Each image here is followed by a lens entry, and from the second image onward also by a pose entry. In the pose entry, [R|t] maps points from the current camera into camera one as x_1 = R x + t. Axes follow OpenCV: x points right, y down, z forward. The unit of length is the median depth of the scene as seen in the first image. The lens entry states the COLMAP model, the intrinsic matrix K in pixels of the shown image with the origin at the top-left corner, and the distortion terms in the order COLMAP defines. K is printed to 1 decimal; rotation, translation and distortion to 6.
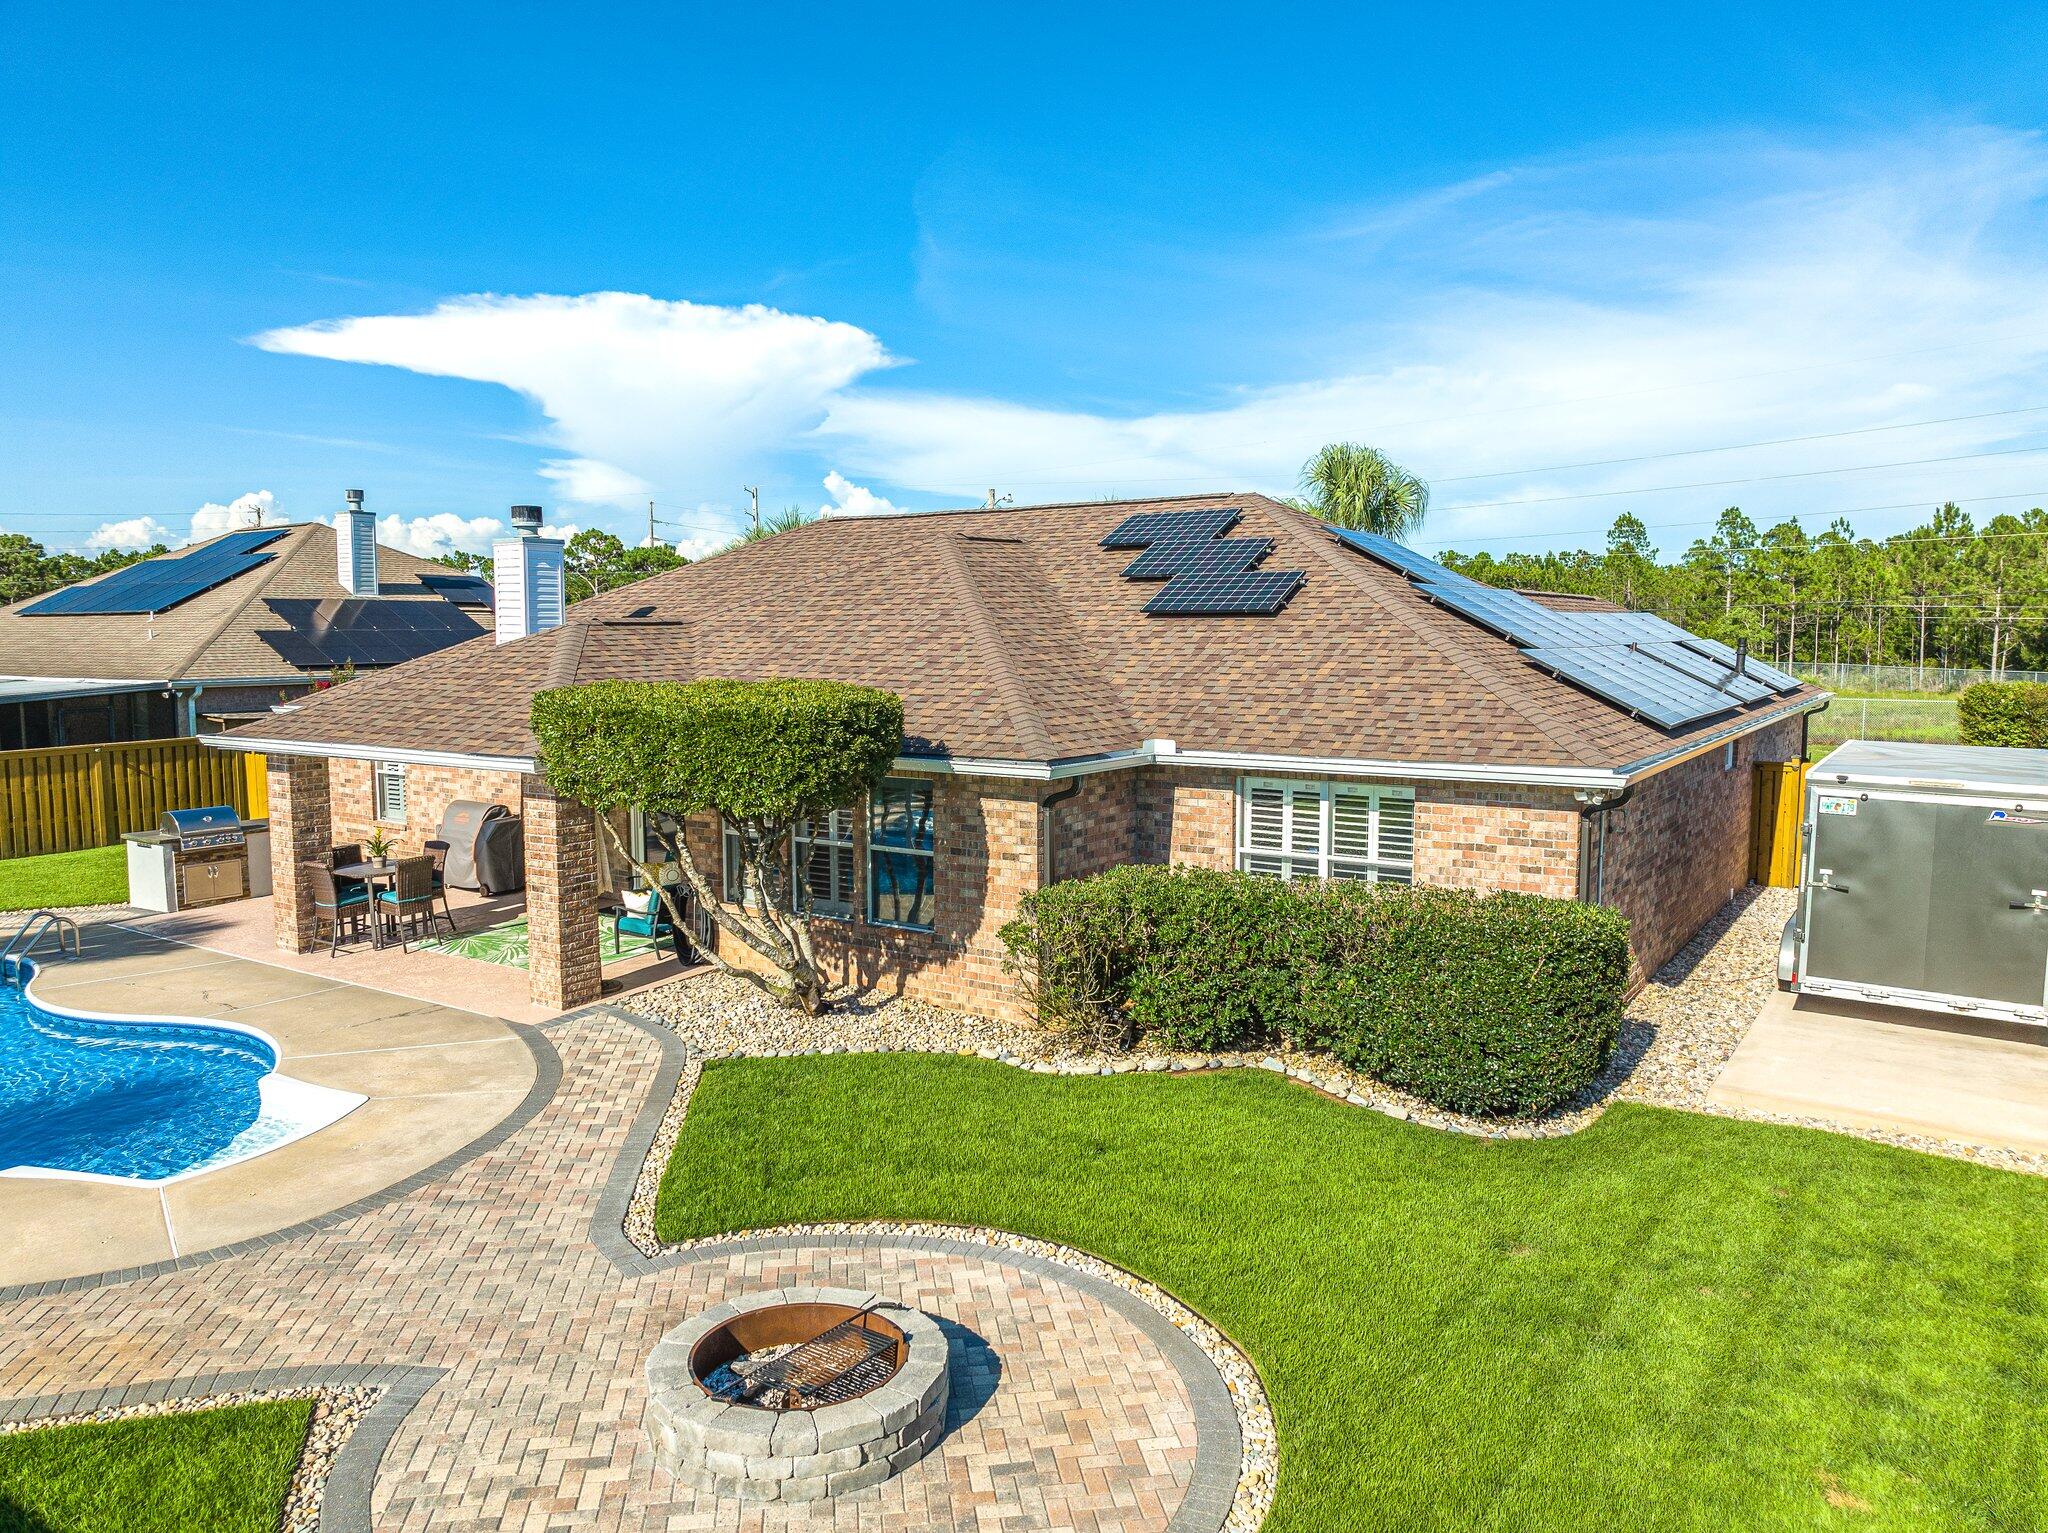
lens RADIAL K [[1439.8, 0, 1024.0], [0, 1439.8, 766.5], [0, 0, 1]] dist [-0.035987, 0.025582]
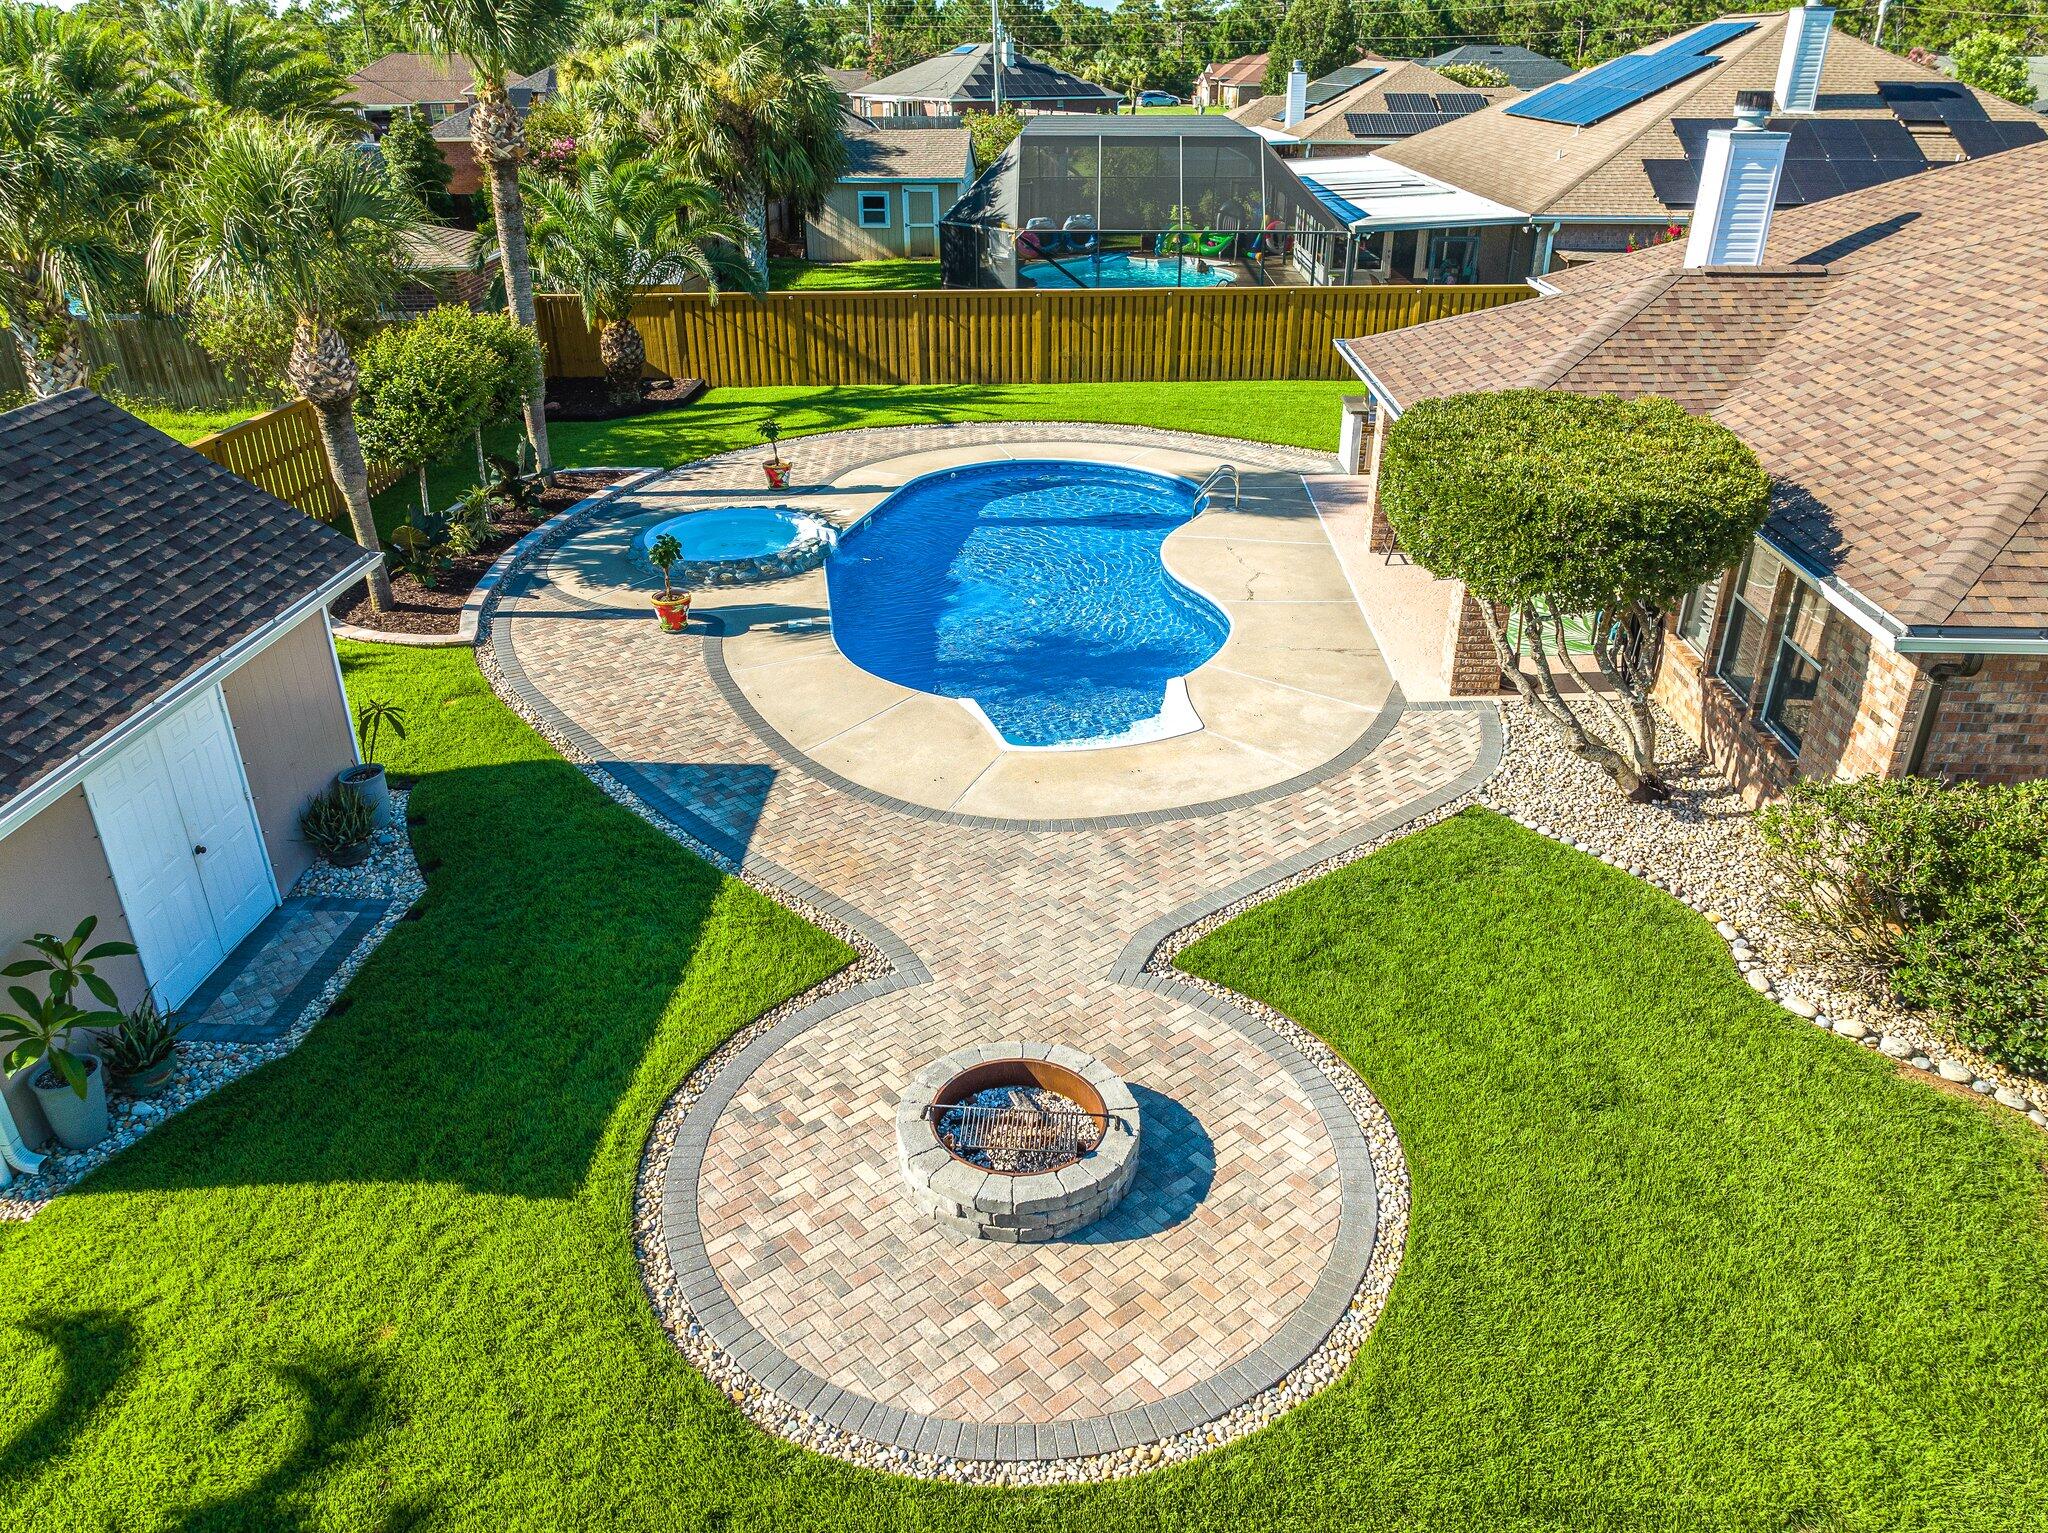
lens RADIAL K [[1439.8, 0, 1024.0], [0, 1439.8, 766.5], [0, 0, 1]] dist [-0.035987, 0.025582]
pose [[0.517874, 0.383678, -0.764590, 0.340187], [-0.077905, 0.911218, 0.404491, -0.183466], [0.851902, -0.149910, 0.501786, 0.213974]]
